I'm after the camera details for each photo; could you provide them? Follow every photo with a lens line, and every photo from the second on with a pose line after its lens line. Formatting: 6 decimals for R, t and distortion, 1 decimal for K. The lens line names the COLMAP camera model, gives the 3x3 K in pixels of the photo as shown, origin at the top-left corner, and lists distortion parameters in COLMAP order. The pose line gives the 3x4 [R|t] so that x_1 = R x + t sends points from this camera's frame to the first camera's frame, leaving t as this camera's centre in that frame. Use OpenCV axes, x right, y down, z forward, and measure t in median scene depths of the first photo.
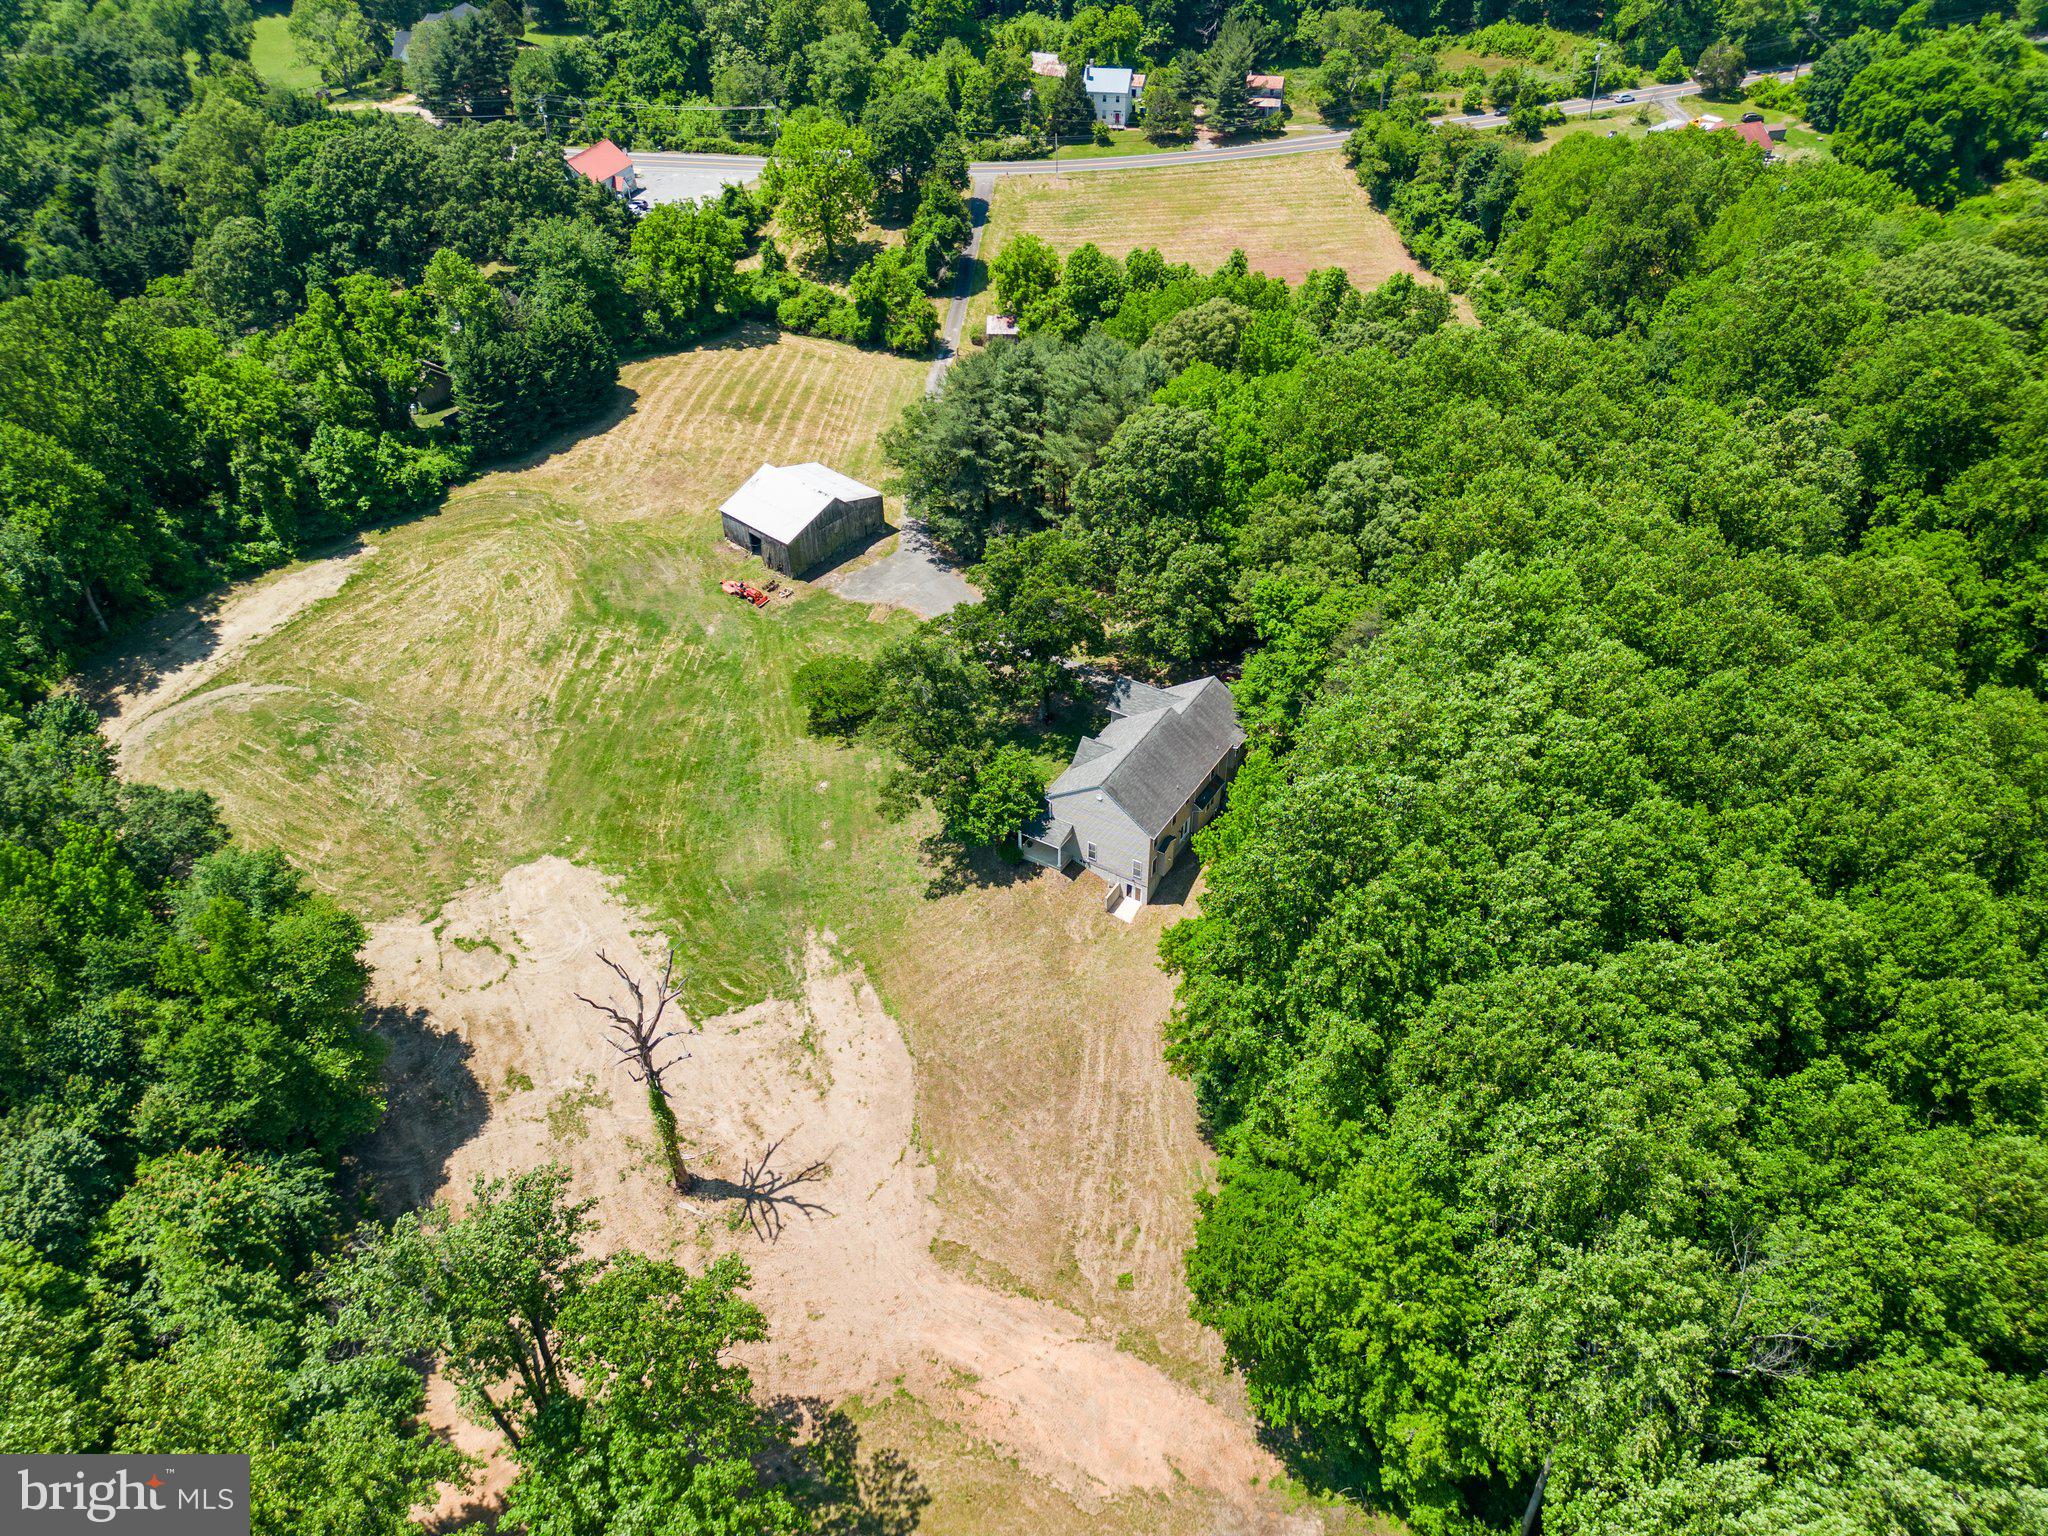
lens RADIAL K [[1400.3, 0, 1029.4], [0, 1400.3, 767.7], [0, 0, 1]] dist [0.086899, 0.001172]
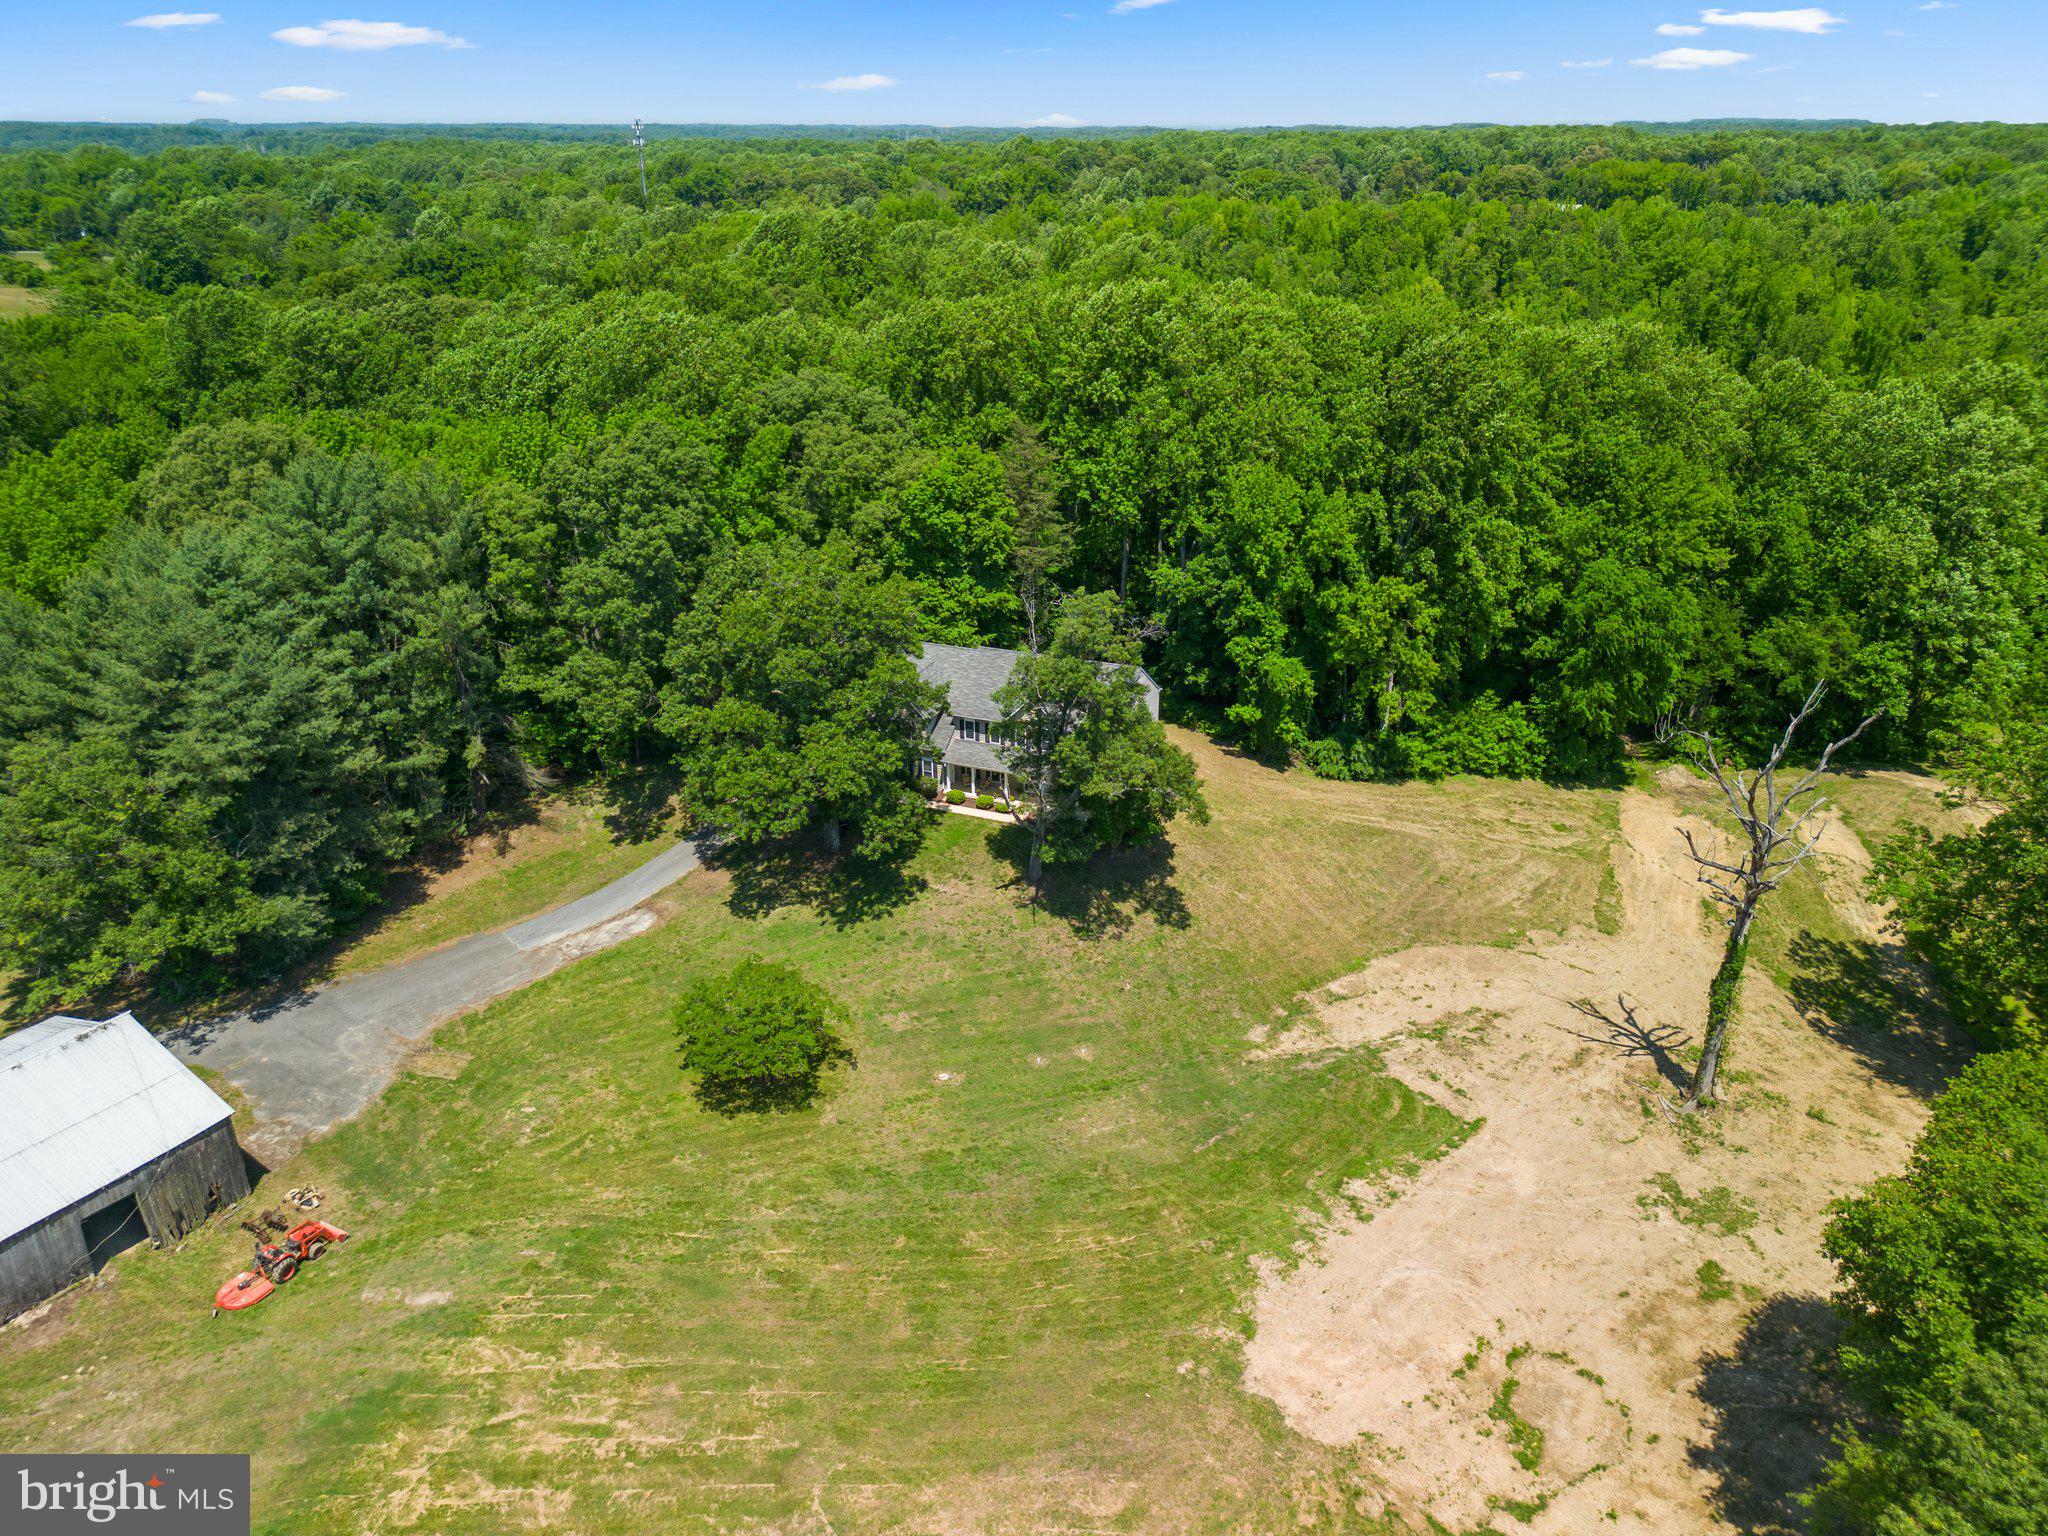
lens RADIAL K [[1452.0, 0, 1022.0], [0, 1452.0, 773.4], [0, 0, 1]] dist [0.052789, -0.043652]
pose [[-0.166287, -0.393141, 0.904317, -0.688371], [0.629312, 0.663729, 0.404266, -0.311949], [-0.759154, 0.636321, 0.137038, 0.870316]]
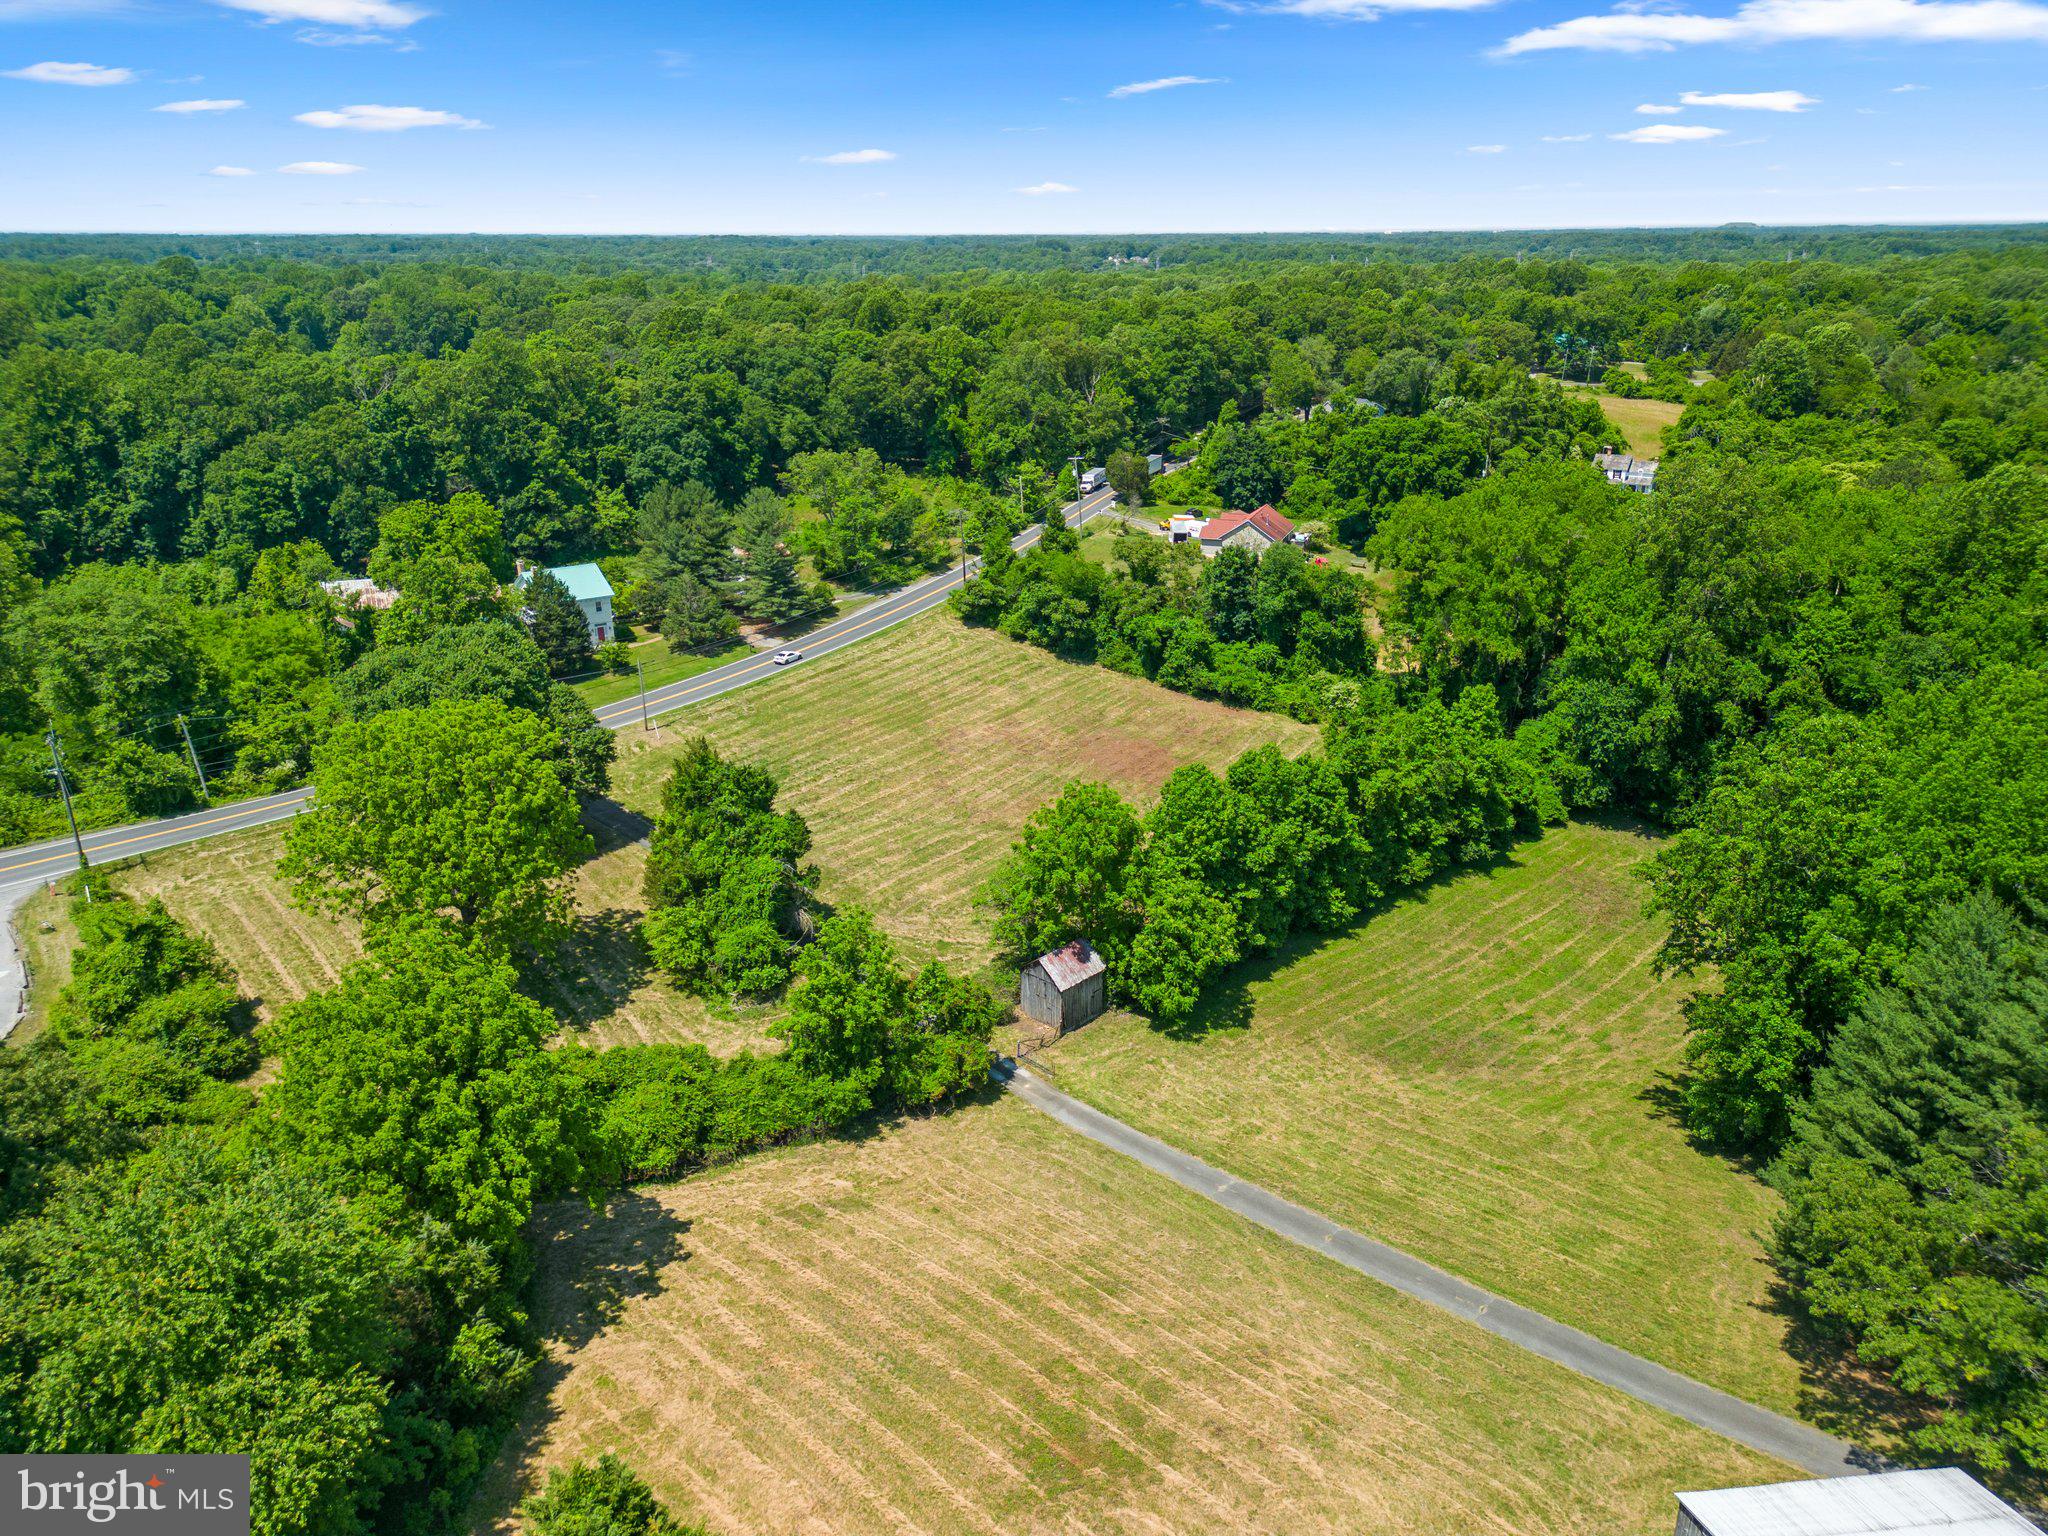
lens RADIAL K [[1452.0, 0, 1018.0], [0, 1452.0, 774.4], [0, 0, 1]] dist [0.052789, -0.043652]
pose [[0.663883, -0.255471, 0.702847, -0.598708], [0.472587, 0.871712, -0.129539, -0.520412], [-0.579587, 0.418155, 0.699447, 1.058672]]
